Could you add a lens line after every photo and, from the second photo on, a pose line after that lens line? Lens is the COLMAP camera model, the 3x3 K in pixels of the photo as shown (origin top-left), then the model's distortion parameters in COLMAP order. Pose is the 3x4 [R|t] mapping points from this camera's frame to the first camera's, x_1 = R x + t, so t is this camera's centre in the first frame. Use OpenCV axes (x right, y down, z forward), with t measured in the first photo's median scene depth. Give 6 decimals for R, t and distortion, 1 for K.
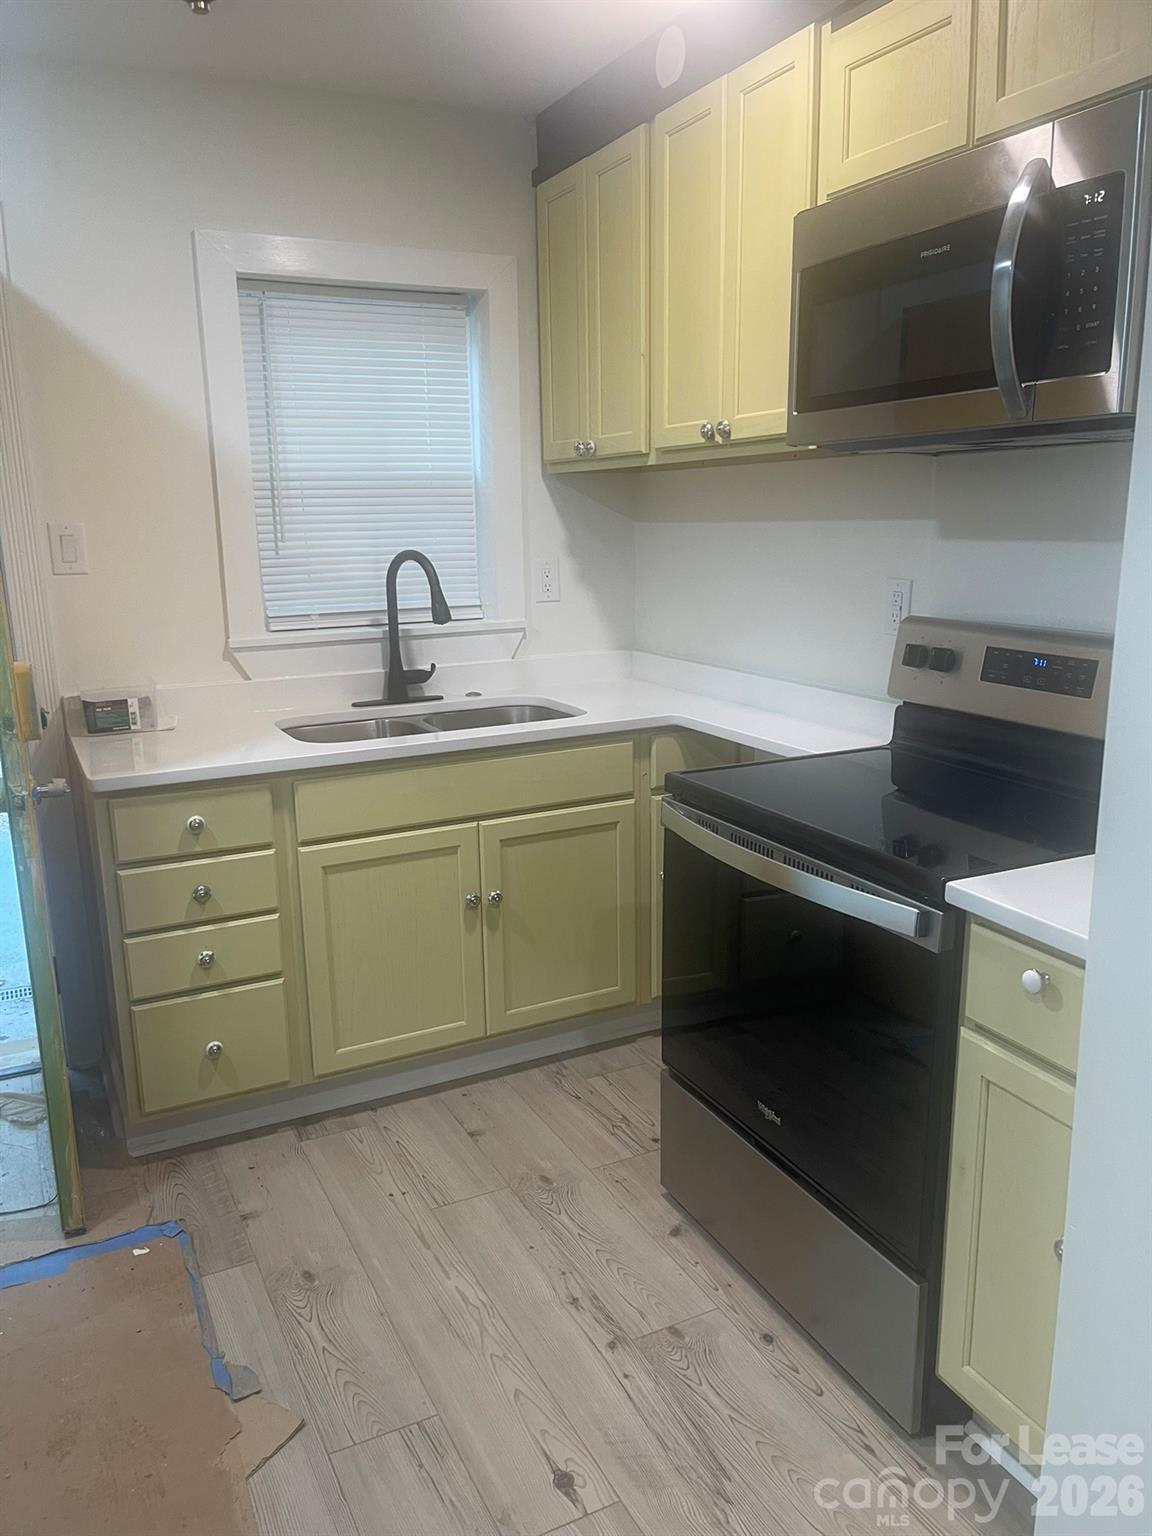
lens RADIAL K [[1165.1, 0, 571.7], [0, 1165.1, 783.3], [0, 0, 1]] dist [0.024305, -0.003024]
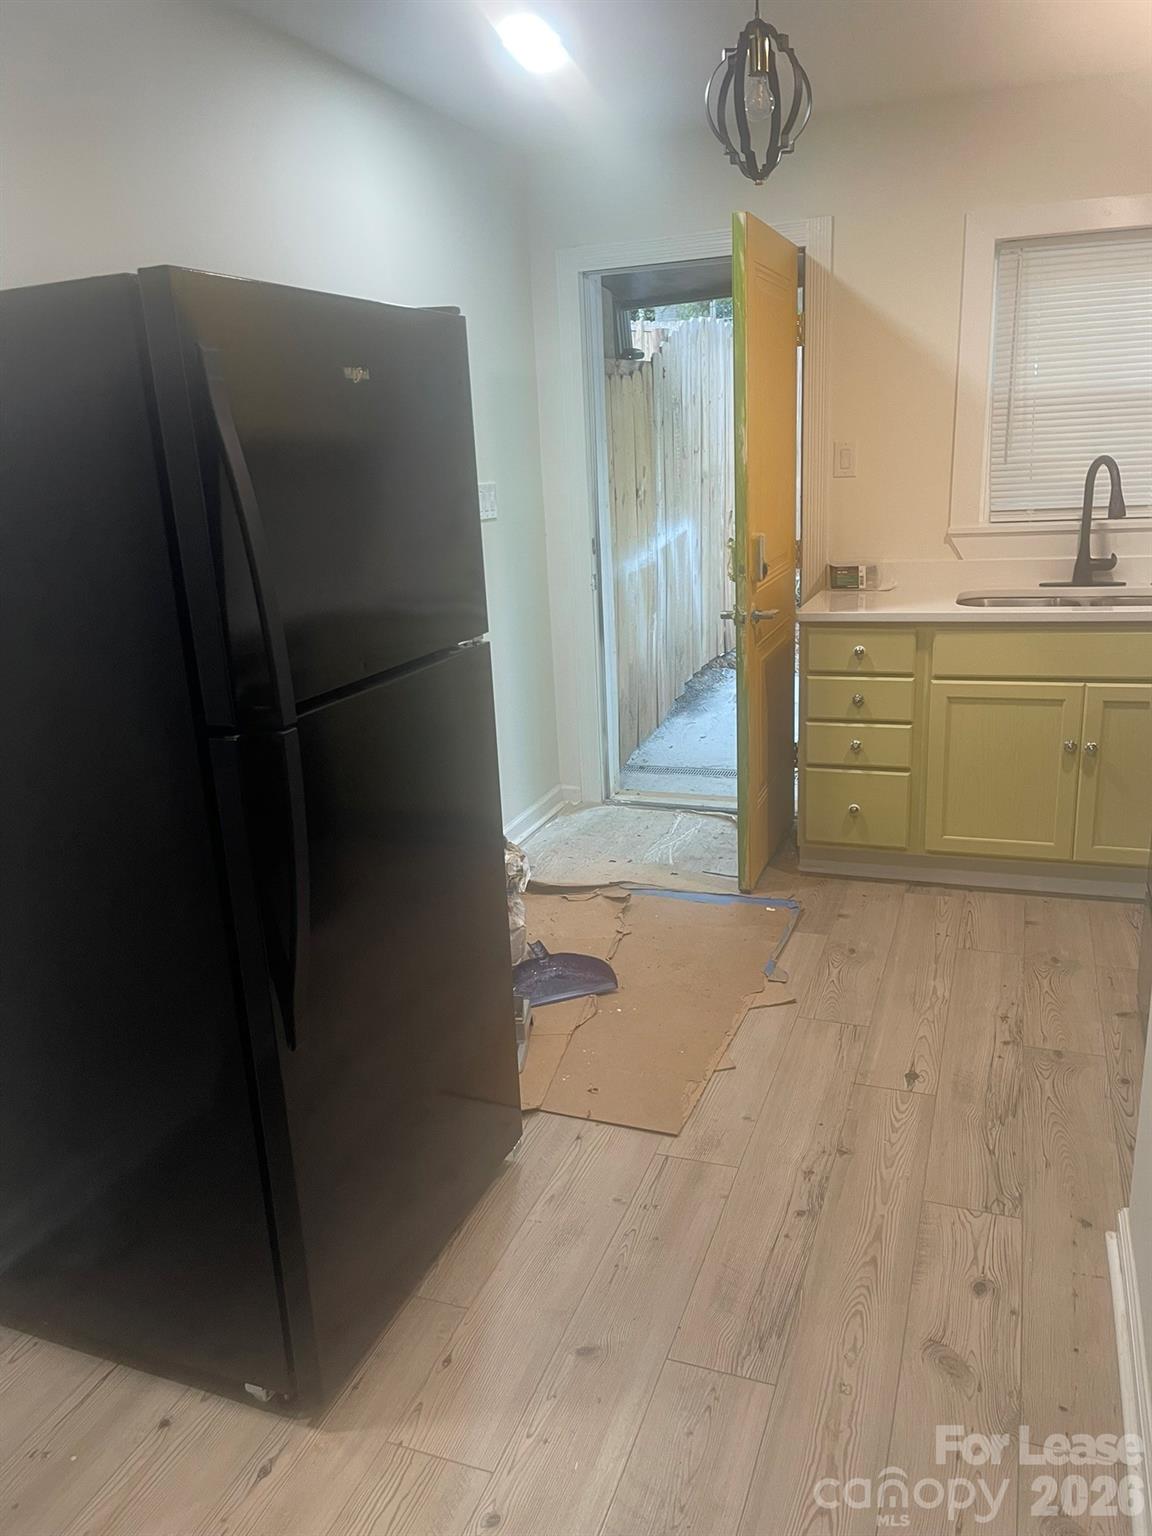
lens RADIAL K [[1165.1, 0, 571.7], [0, 1165.1, 783.3], [0, 0, 1]] dist [0.024305, -0.003024]
pose [[0.686214, 0.190917, -0.701898, 0.436188], [-0.131173, 0.981601, 0.138756, 0.036725], [0.715474, -0.003146, 0.698632, -0.251287]]
